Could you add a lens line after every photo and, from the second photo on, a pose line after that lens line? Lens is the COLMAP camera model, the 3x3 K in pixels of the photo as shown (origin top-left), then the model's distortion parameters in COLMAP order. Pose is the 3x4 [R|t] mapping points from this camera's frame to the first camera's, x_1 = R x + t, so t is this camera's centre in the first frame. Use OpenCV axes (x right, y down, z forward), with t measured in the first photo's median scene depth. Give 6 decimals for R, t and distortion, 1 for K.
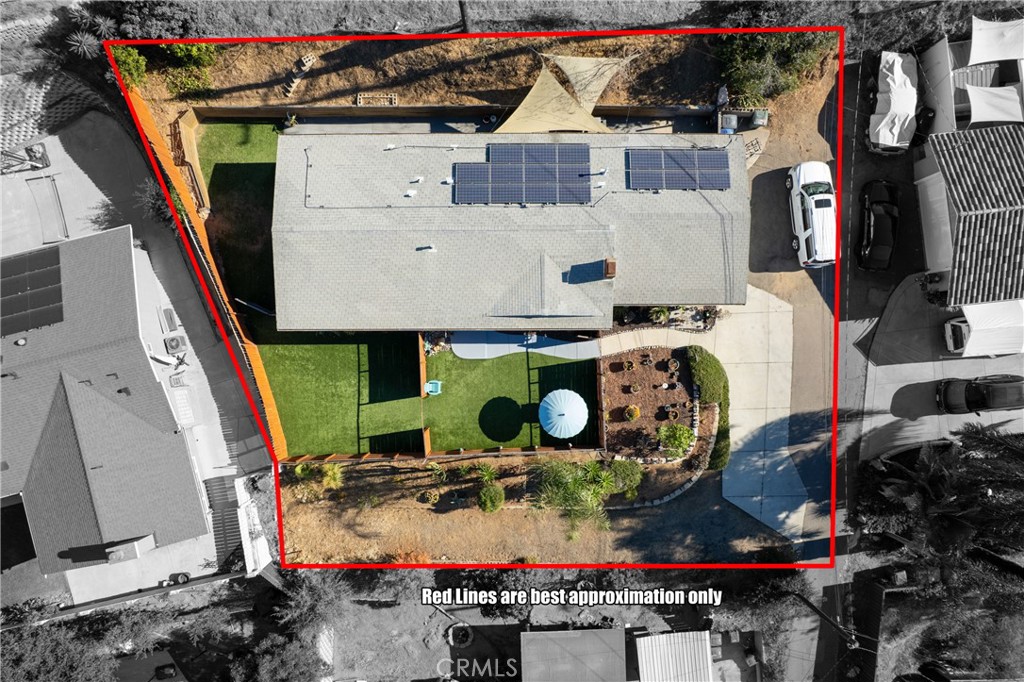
lens RADIAL K [[646.9, 0, 512.0], [0, 646.9, 341.0], [0, 0, 1]] dist [-0.024885, 0.004499]
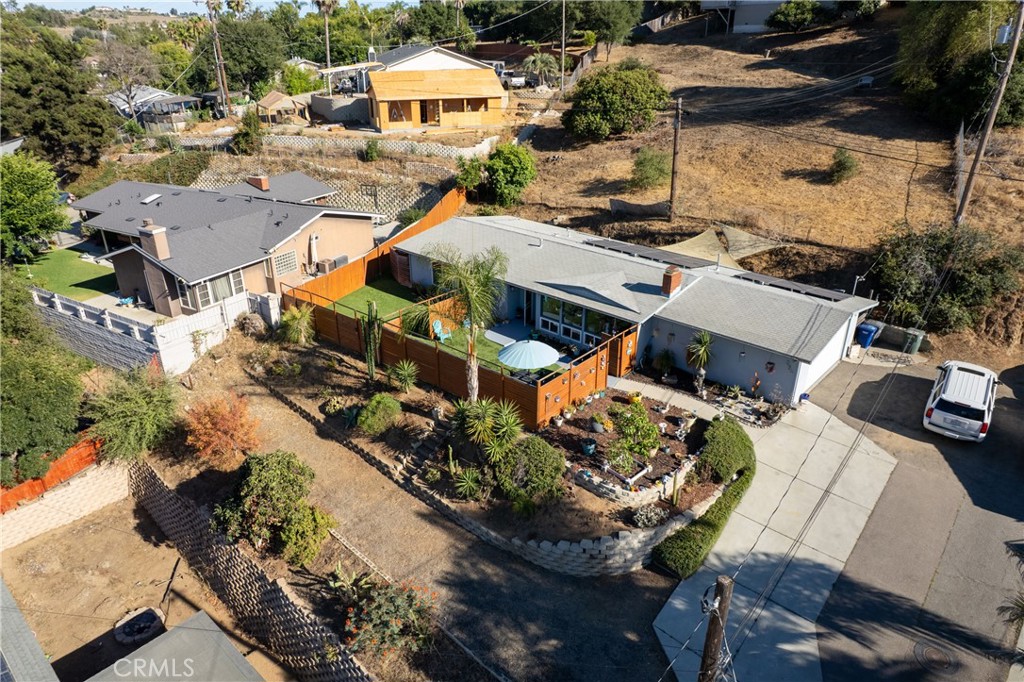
lens RADIAL K [[646.9, 0, 512.0], [0, 646.9, 341.0], [0, 0, 1]] dist [-0.024885, 0.004499]
pose [[0.730742, 0.282321, -0.621539, 0.520336], [-0.682495, 0.321740, -0.656265, 0.602717], [0.014697, 0.903758, 0.427792, 0.610057]]
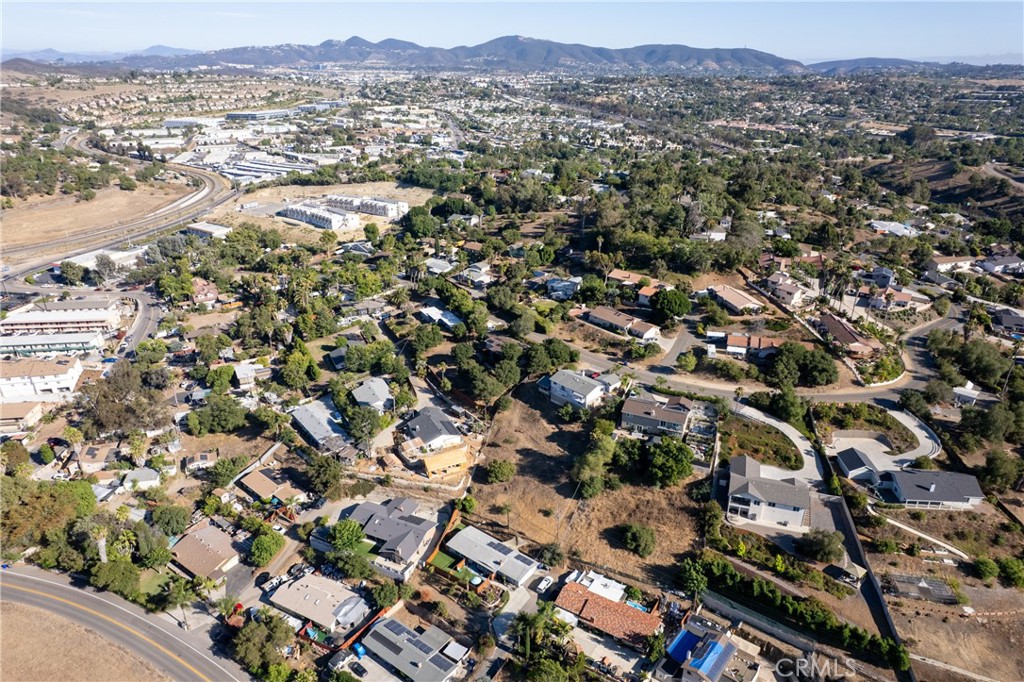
lens RADIAL K [[646.9, 0, 512.0], [0, 646.9, 341.0], [0, 0, 1]] dist [-0.024885, 0.004499]
pose [[0.782929, 0.244609, -0.572004, 2.470092], [-0.621969, 0.327432, -0.711297, 2.637379], [0.013303, 0.912664, 0.408495, -2.459854]]
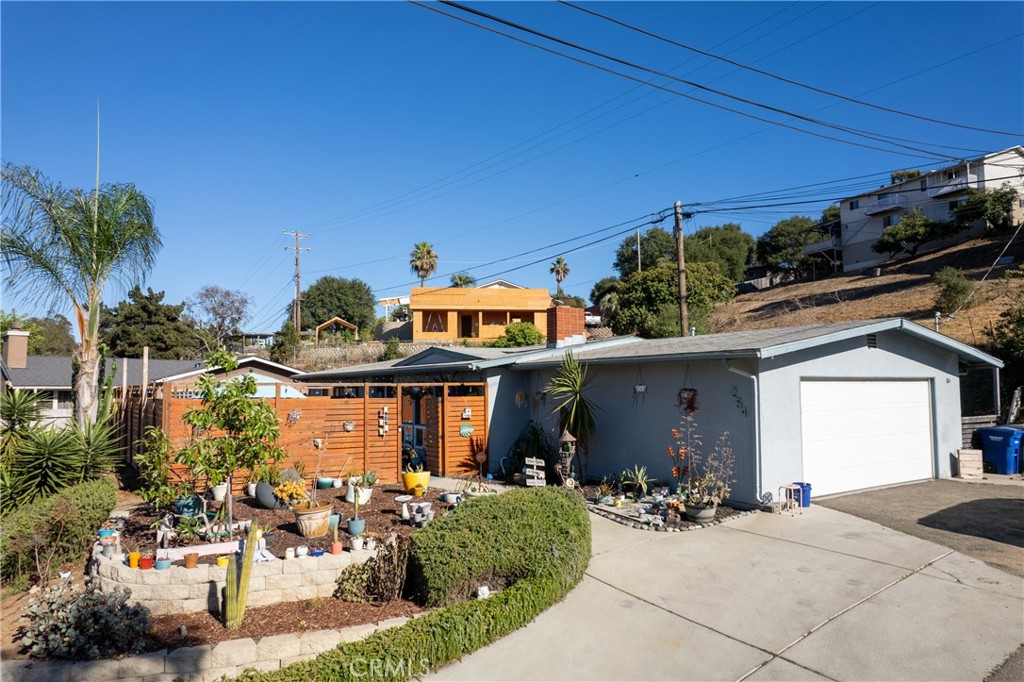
lens RADIAL K [[646.9, 0, 512.0], [0, 646.9, 341.0], [0, 0, 1]] dist [-0.024885, 0.004499]
pose [[0.526733, -0.070861, -0.847072, 0.511364], [-0.849885, -0.025443, -0.526354, 0.182386], [0.015746, 0.997162, -0.073626, 0.938776]]
